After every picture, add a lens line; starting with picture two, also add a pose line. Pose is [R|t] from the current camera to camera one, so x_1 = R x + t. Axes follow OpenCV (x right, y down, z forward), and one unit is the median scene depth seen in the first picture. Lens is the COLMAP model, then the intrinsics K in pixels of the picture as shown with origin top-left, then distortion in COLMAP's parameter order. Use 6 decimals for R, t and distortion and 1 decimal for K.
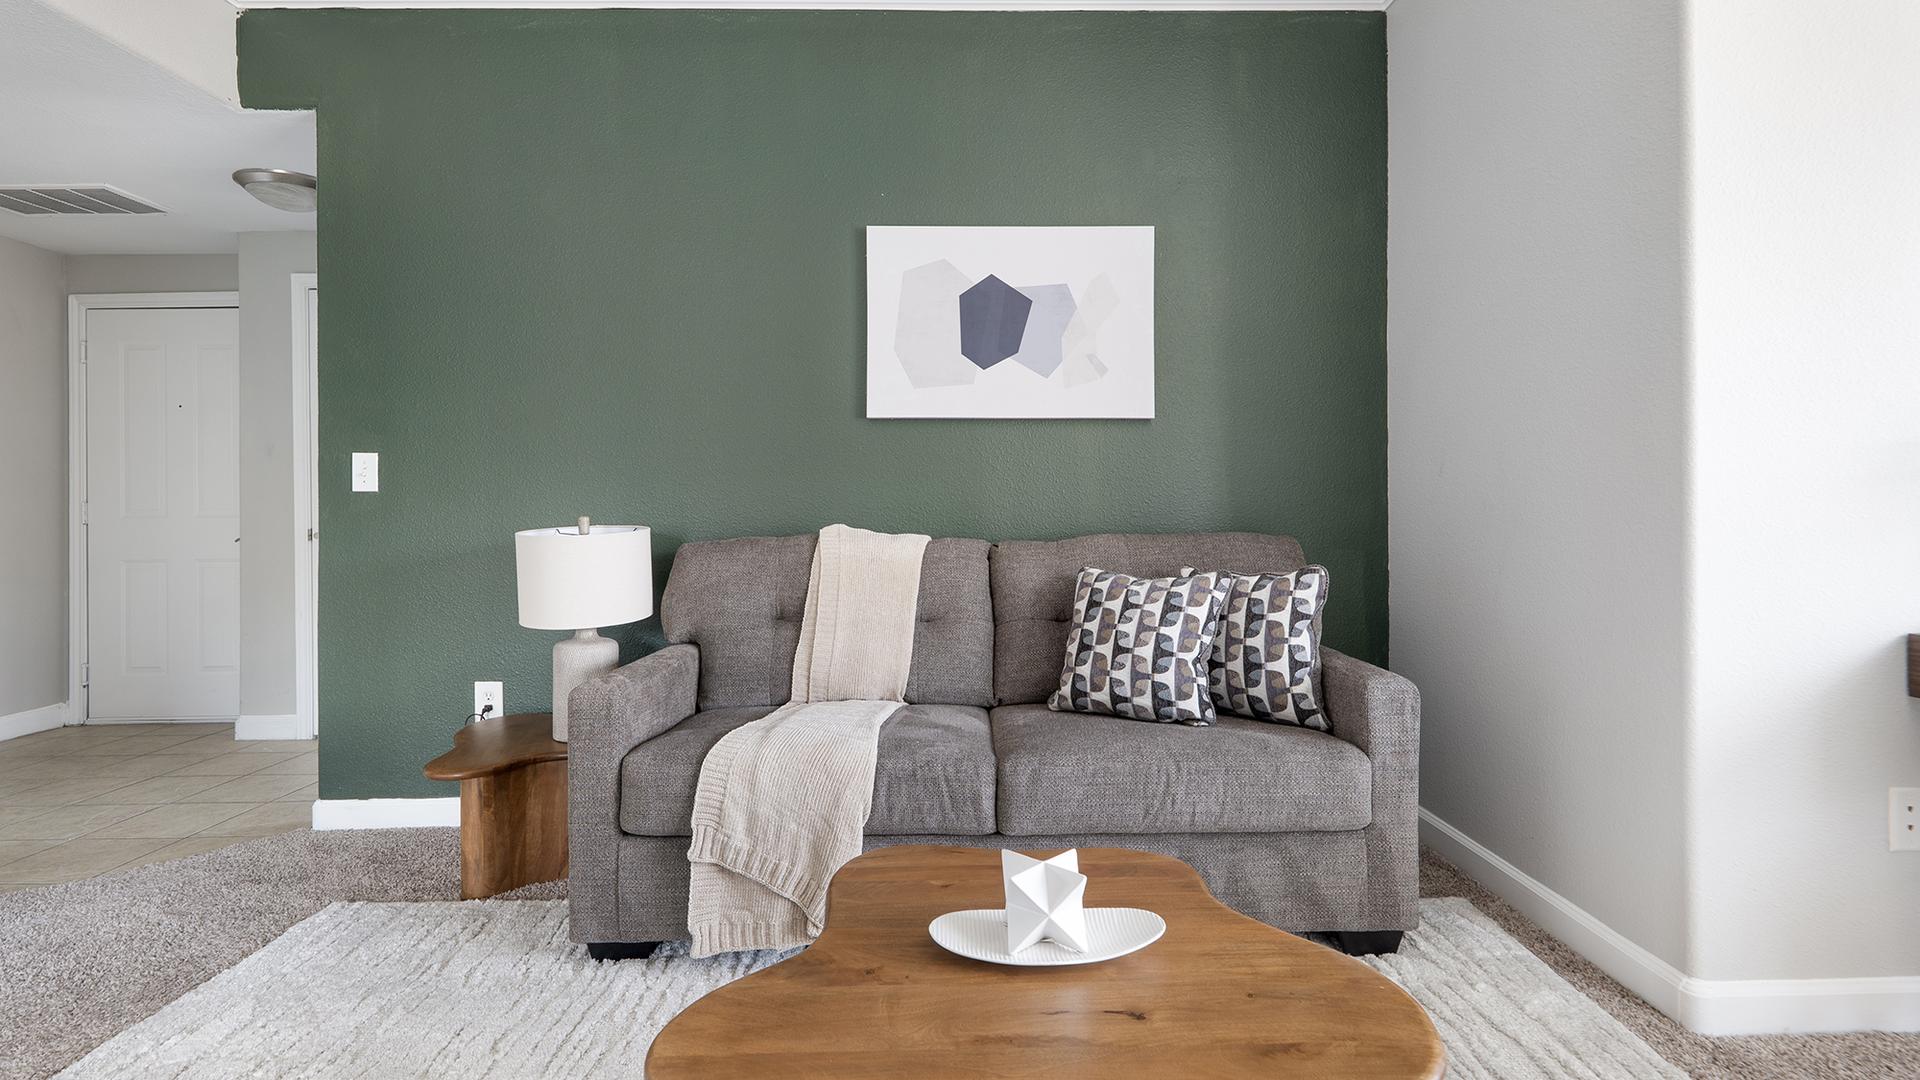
lens RADIAL K [[912.7, 0, 969.9], [0, 912.7, 515.5], [0, 0, 1]] dist [0.005928, 0.000927]
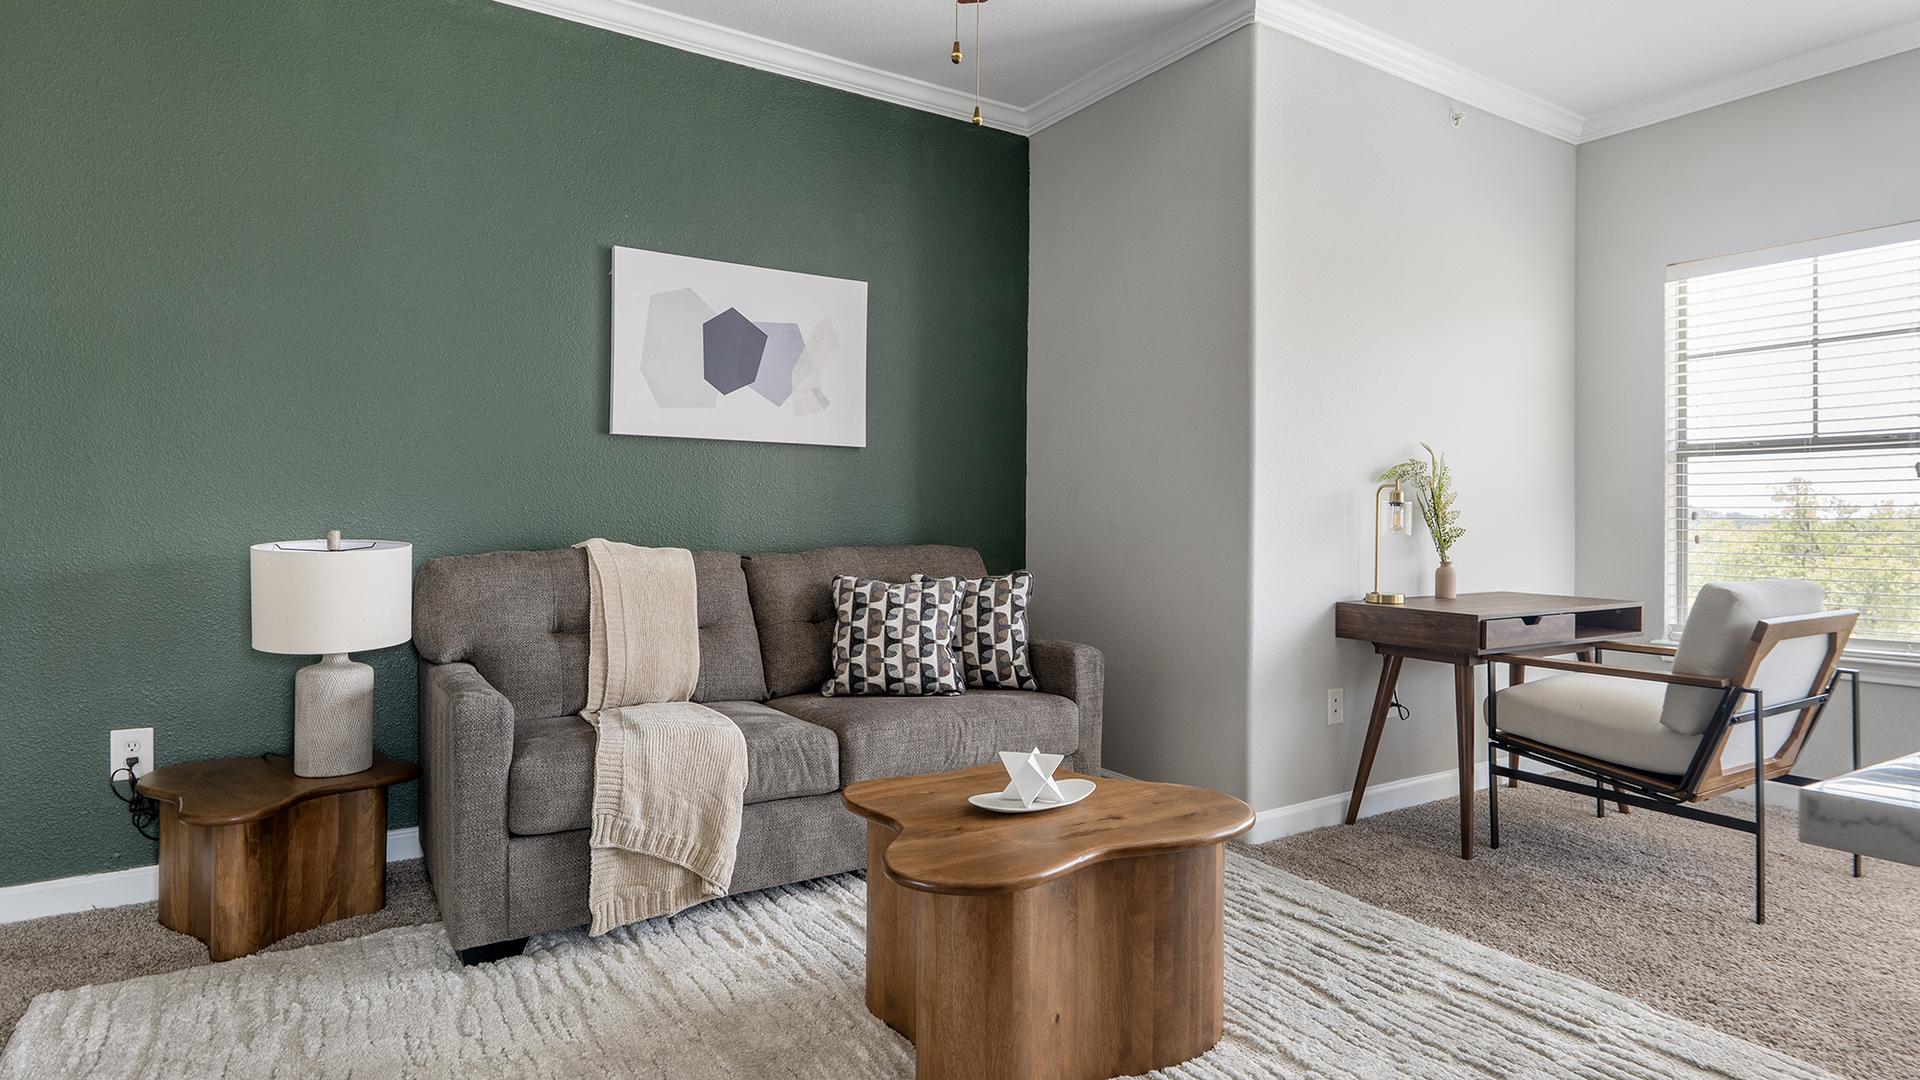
lens RADIAL K [[1037.3, 0, 968.9], [0, 1037.3, 526.7], [0, 0, 1]] dist [0.004616, 0.001288]
pose [[0.848382, 0.006062, 0.529349, -0.494941], [-0.009383, 0.999950, 0.003586, -0.013761], [-0.529301, -0.008009, 0.848396, -0.248640]]
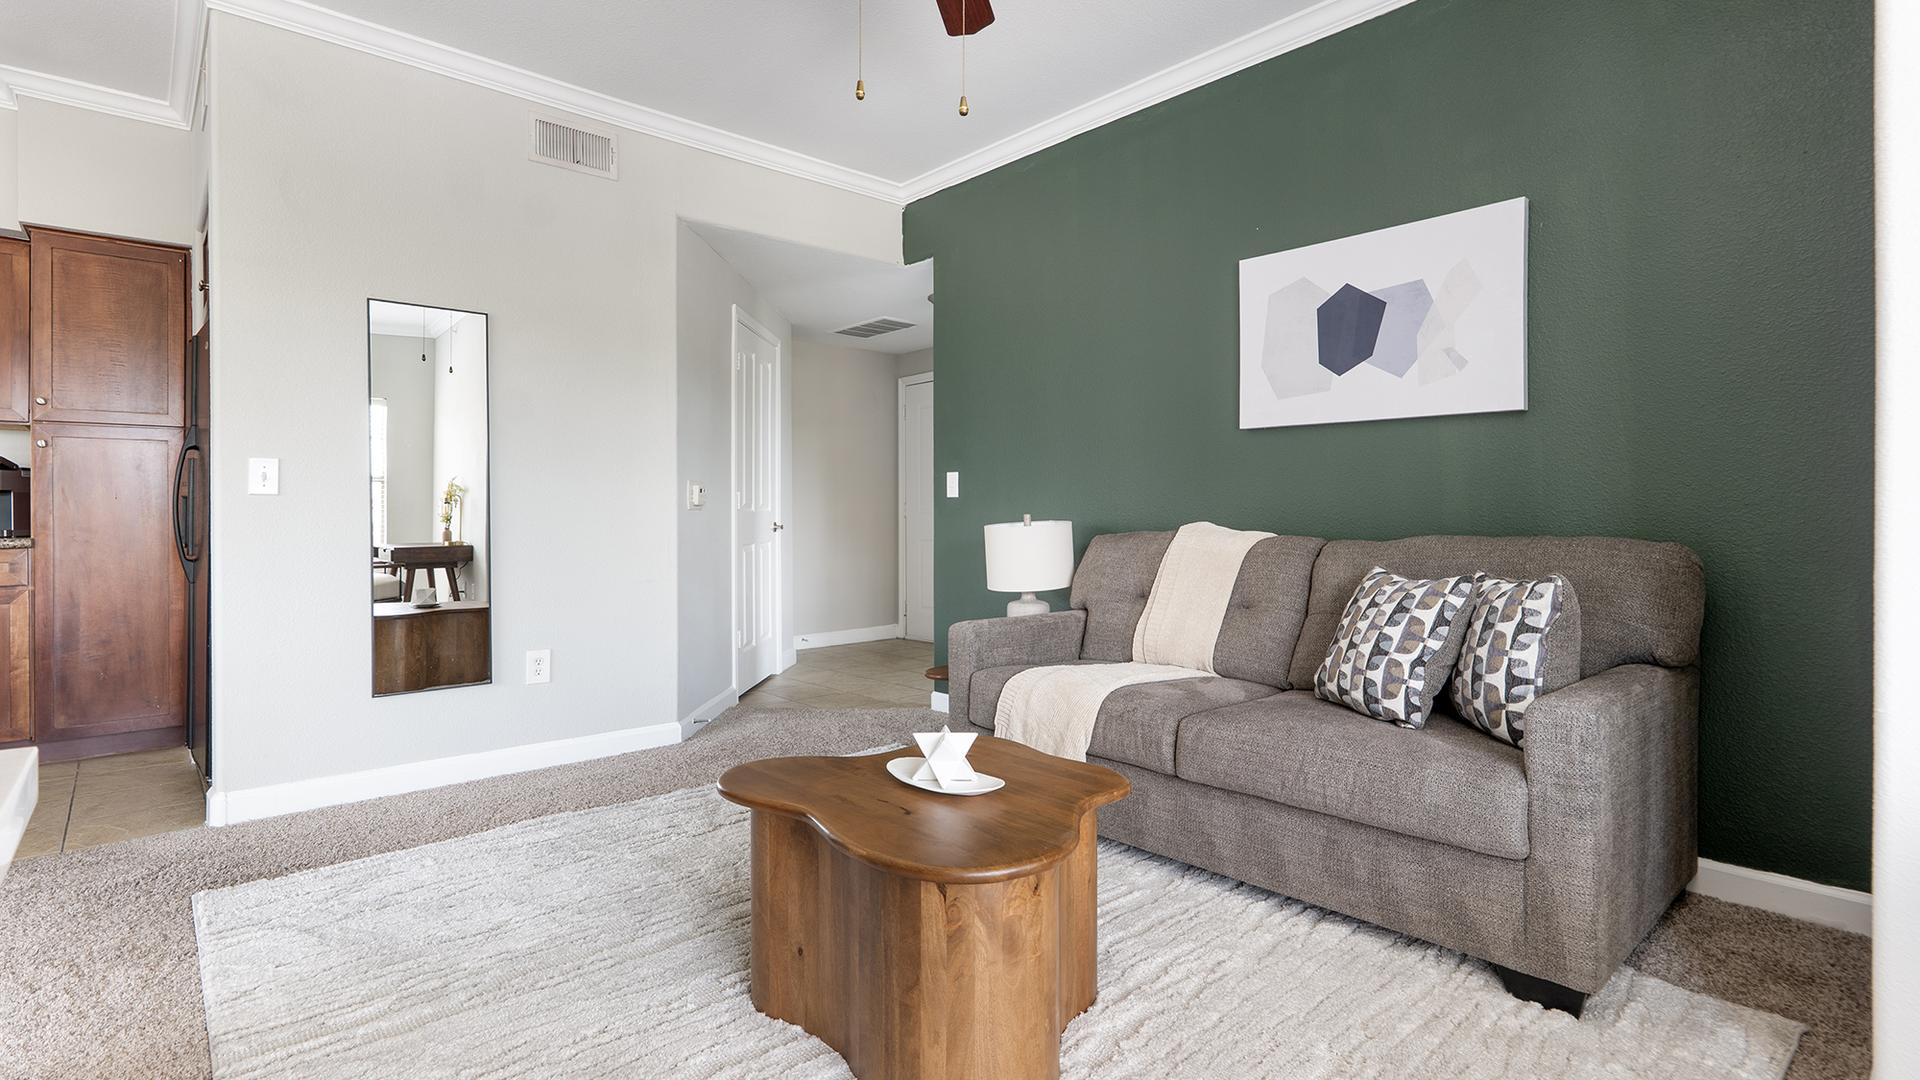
lens RADIAL K [[912.7, 0, 969.9], [0, 912.7, 515.5], [0, 0, 1]] dist [0.005928, 0.000927]
pose [[0.670901, 0.006313, -0.741520, 0.650475], [-0.002765, 0.999978, 0.006011, -0.005992], [0.741542, -0.001983, 0.670903, -0.021731]]
